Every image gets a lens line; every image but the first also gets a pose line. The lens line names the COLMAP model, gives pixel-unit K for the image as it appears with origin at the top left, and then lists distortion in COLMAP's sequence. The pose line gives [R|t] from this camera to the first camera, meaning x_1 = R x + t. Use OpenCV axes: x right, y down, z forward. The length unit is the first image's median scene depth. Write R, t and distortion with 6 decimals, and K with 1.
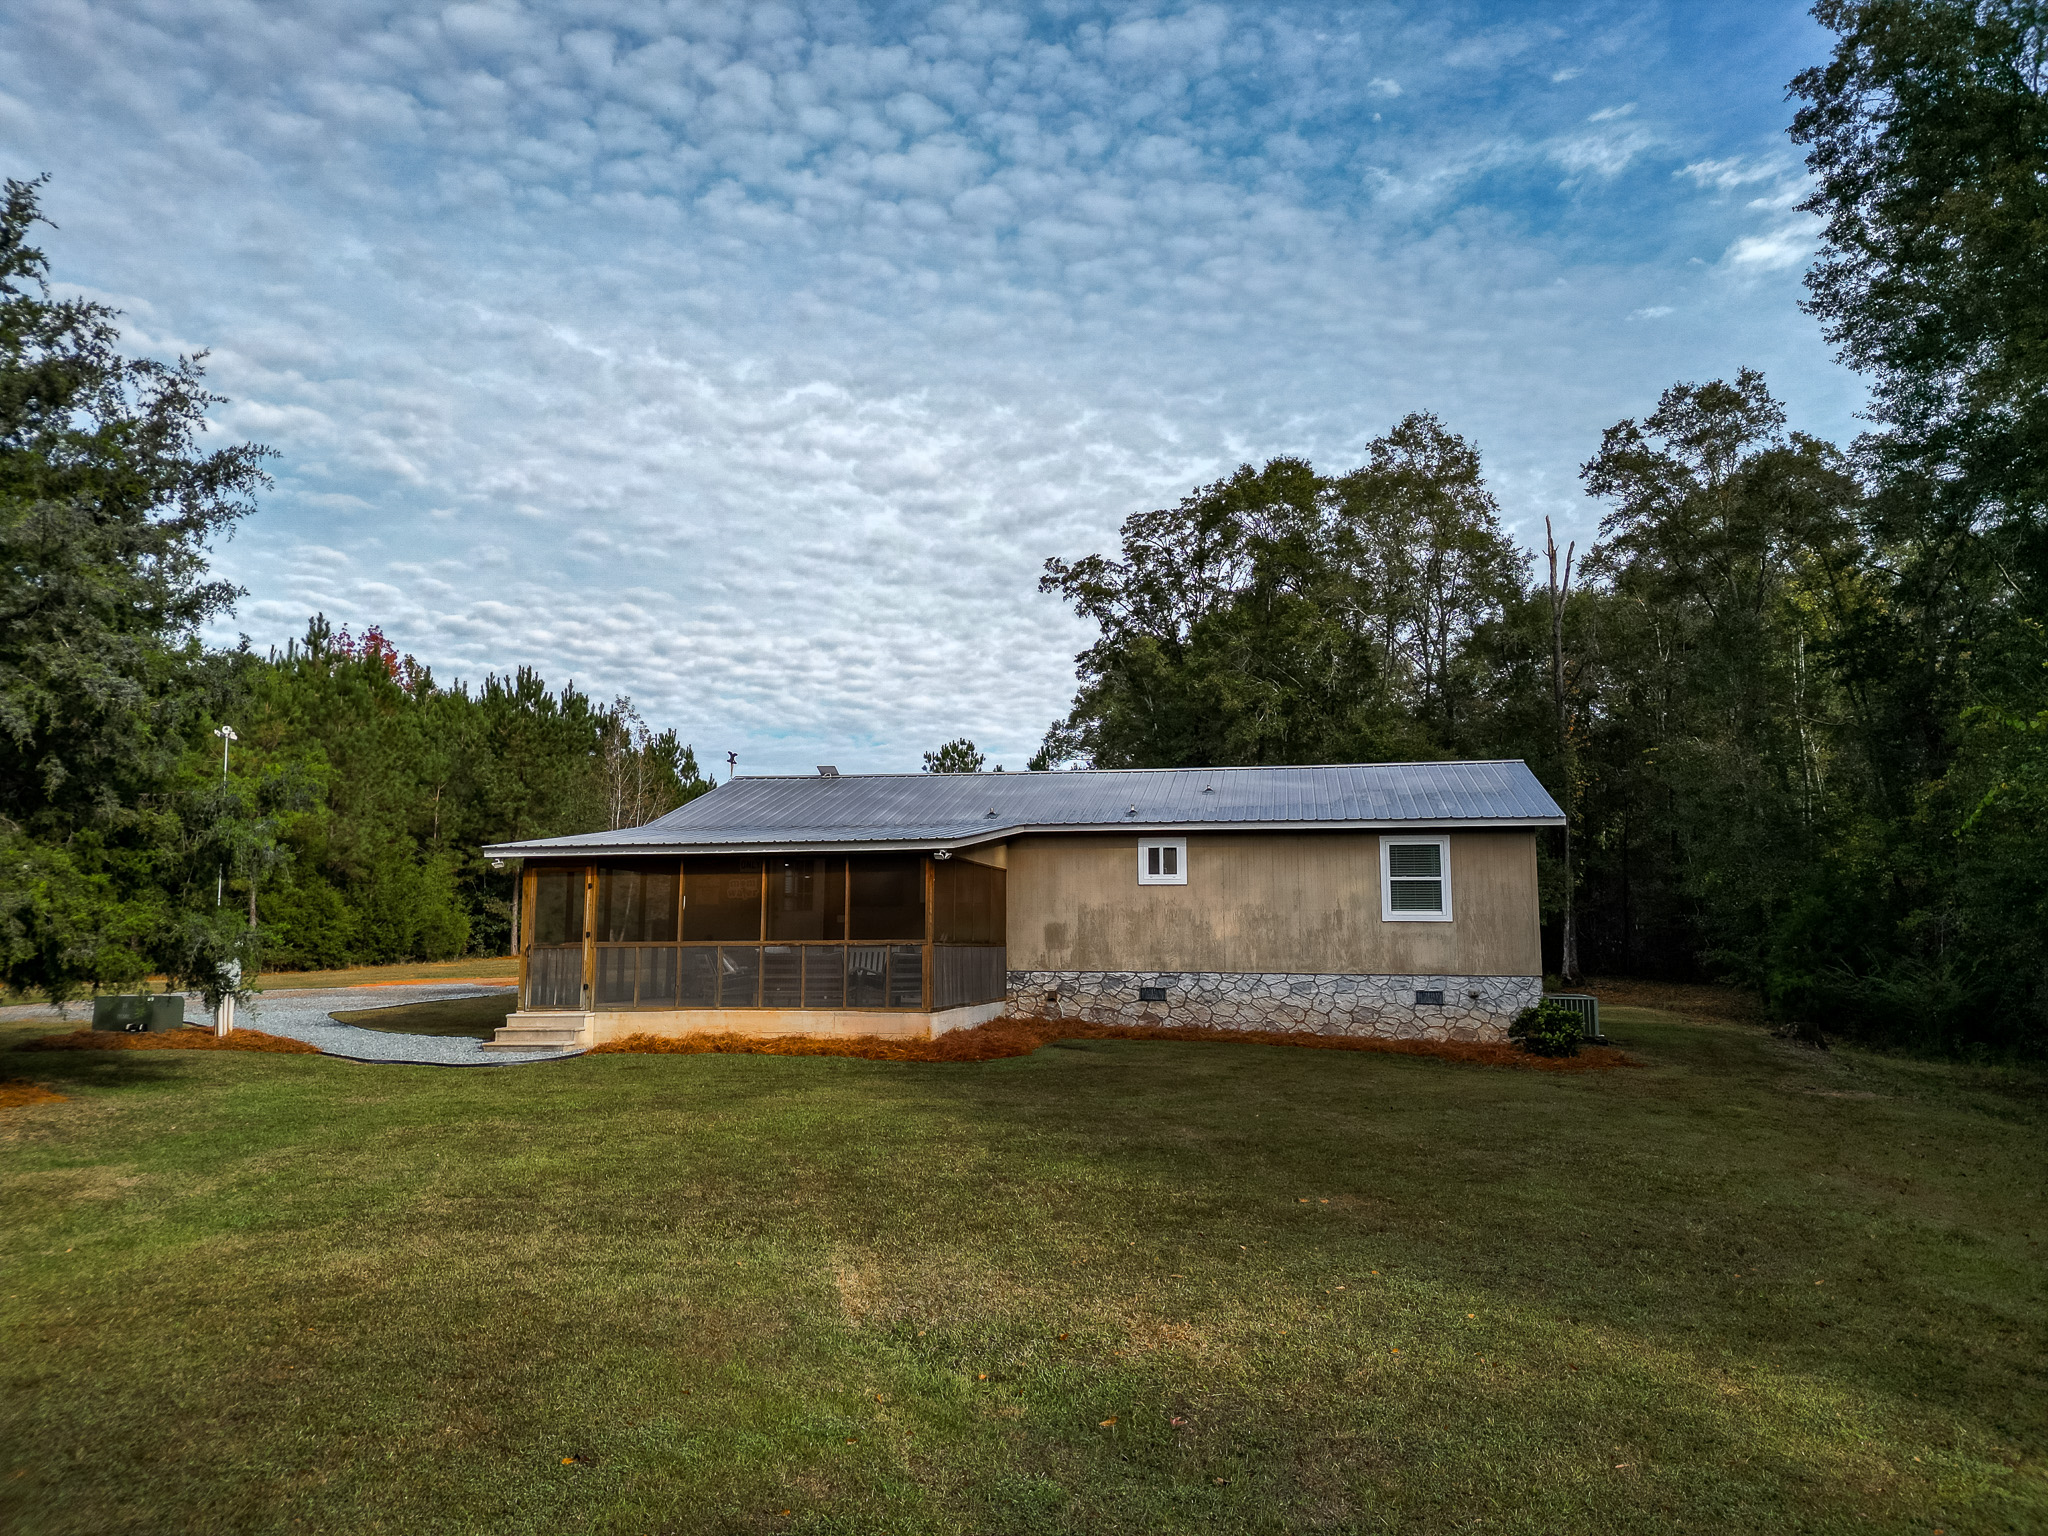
lens RADIAL K [[1404.5, 0, 1020.7], [0, 1404.5, 772.6], [0, 0, 1]] dist [0.113919, -0.162101]
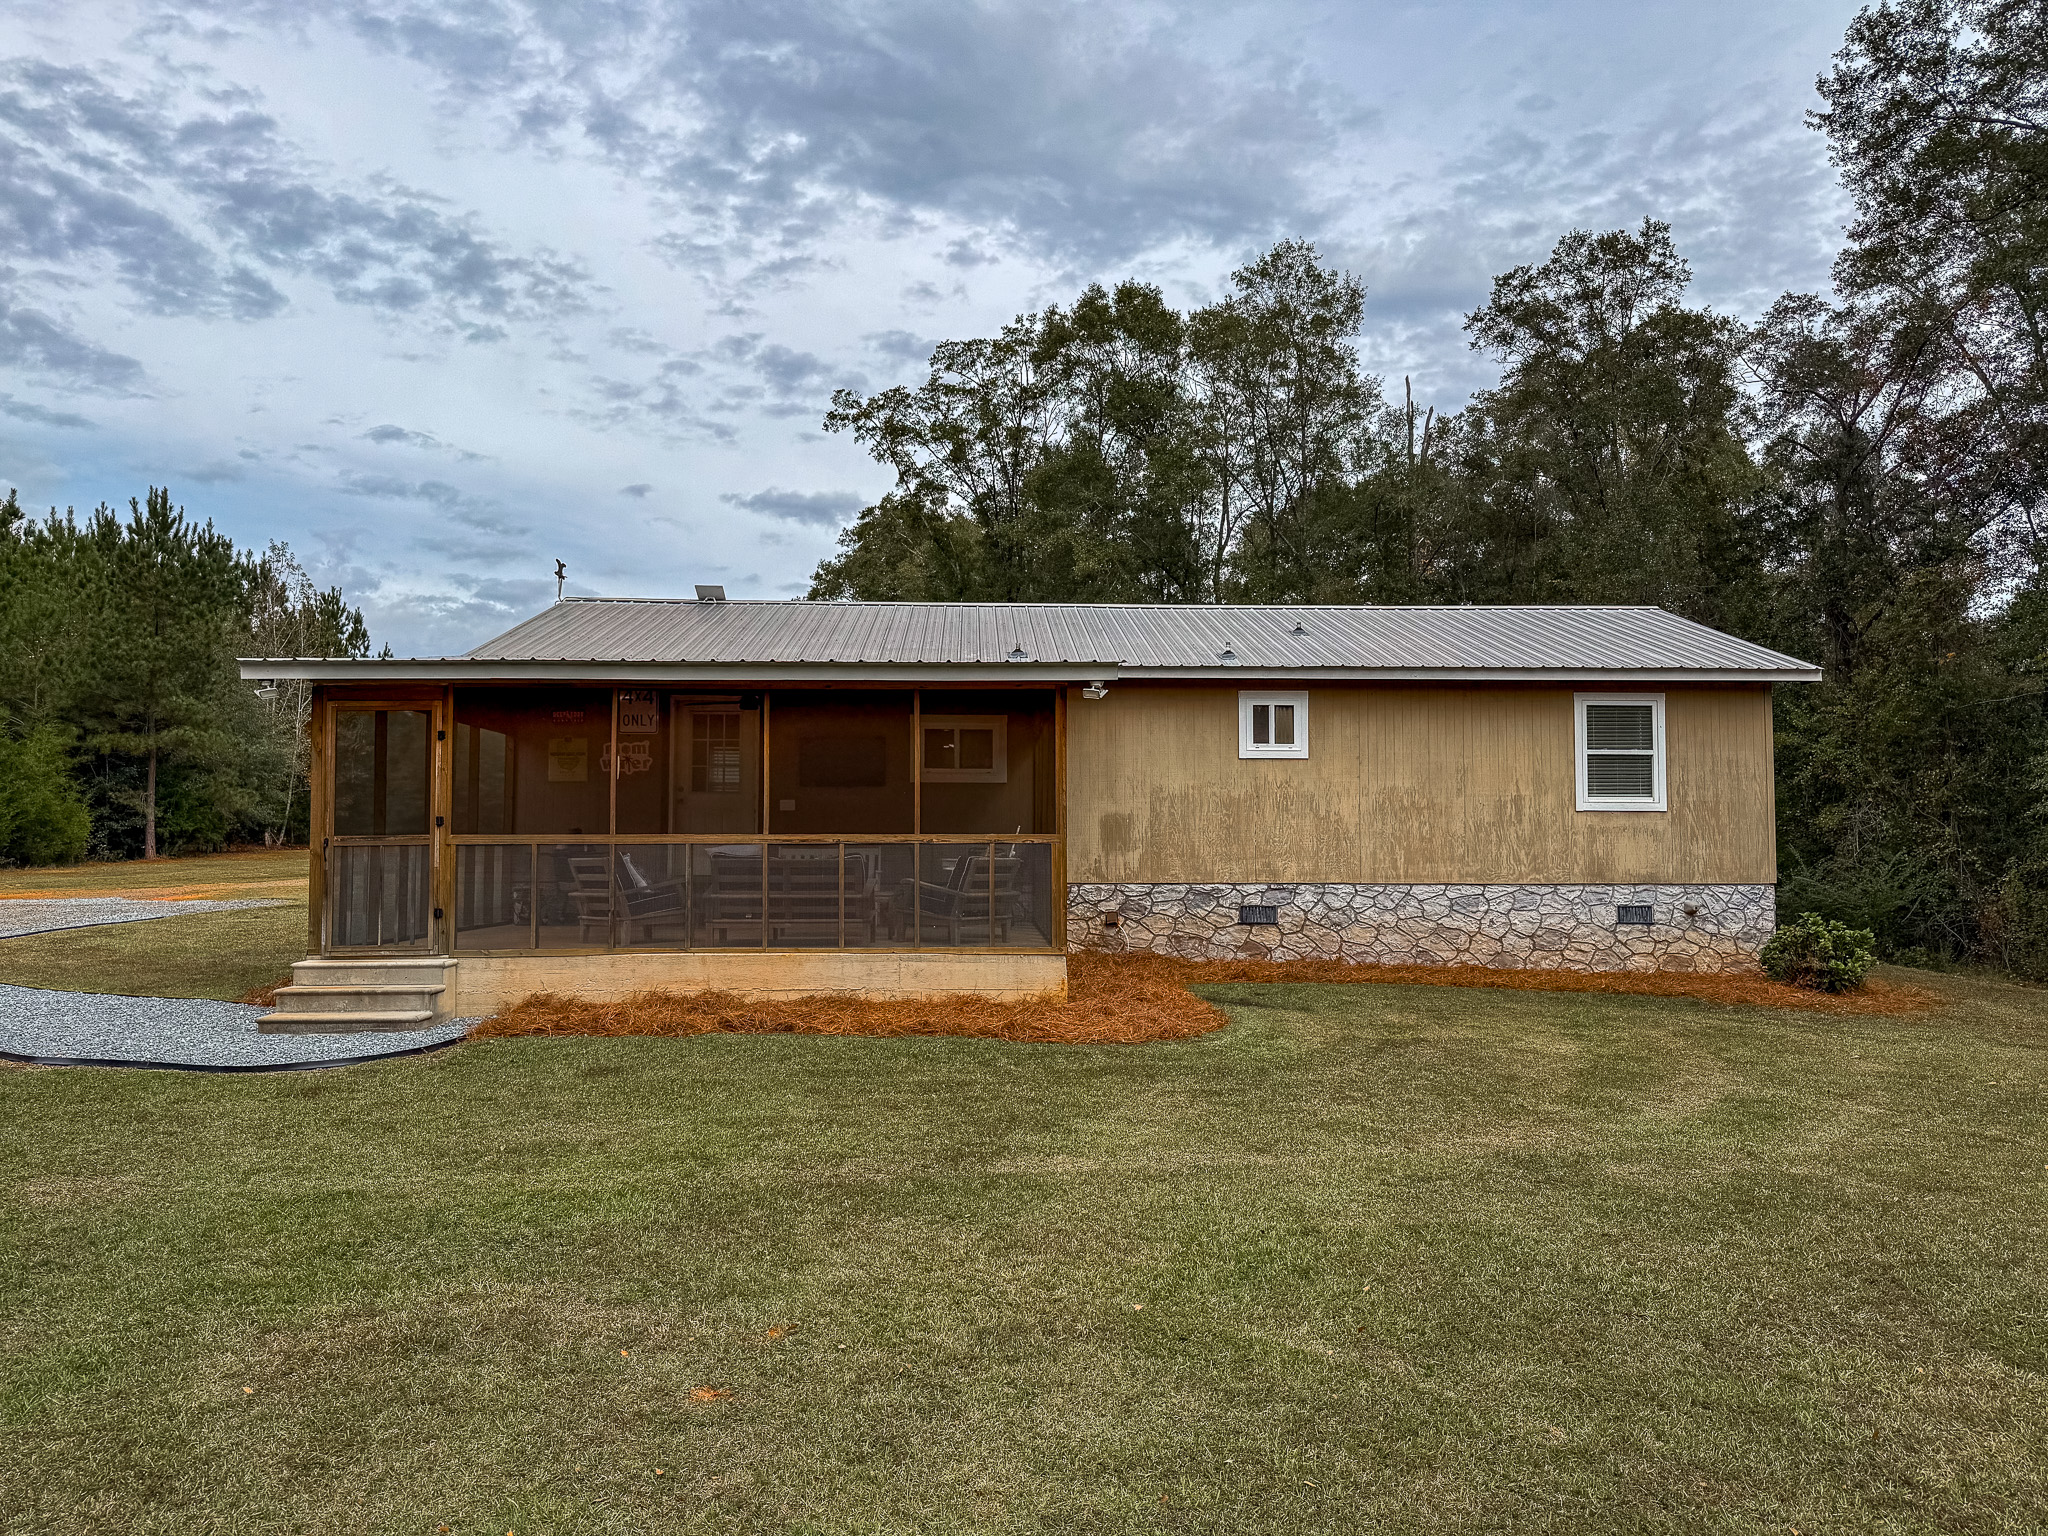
lens RADIAL K [[1458.0, 0, 1021.8], [0, 1458.0, 773.8], [0, 0, 1]] dist [-0.008154, 0.001333]
pose [[0.975497, 0.011504, 0.219710, -0.175548], [-0.026762, 0.997421, 0.066598, 0.042610], [-0.218377, -0.070846, 0.973289, 0.327801]]
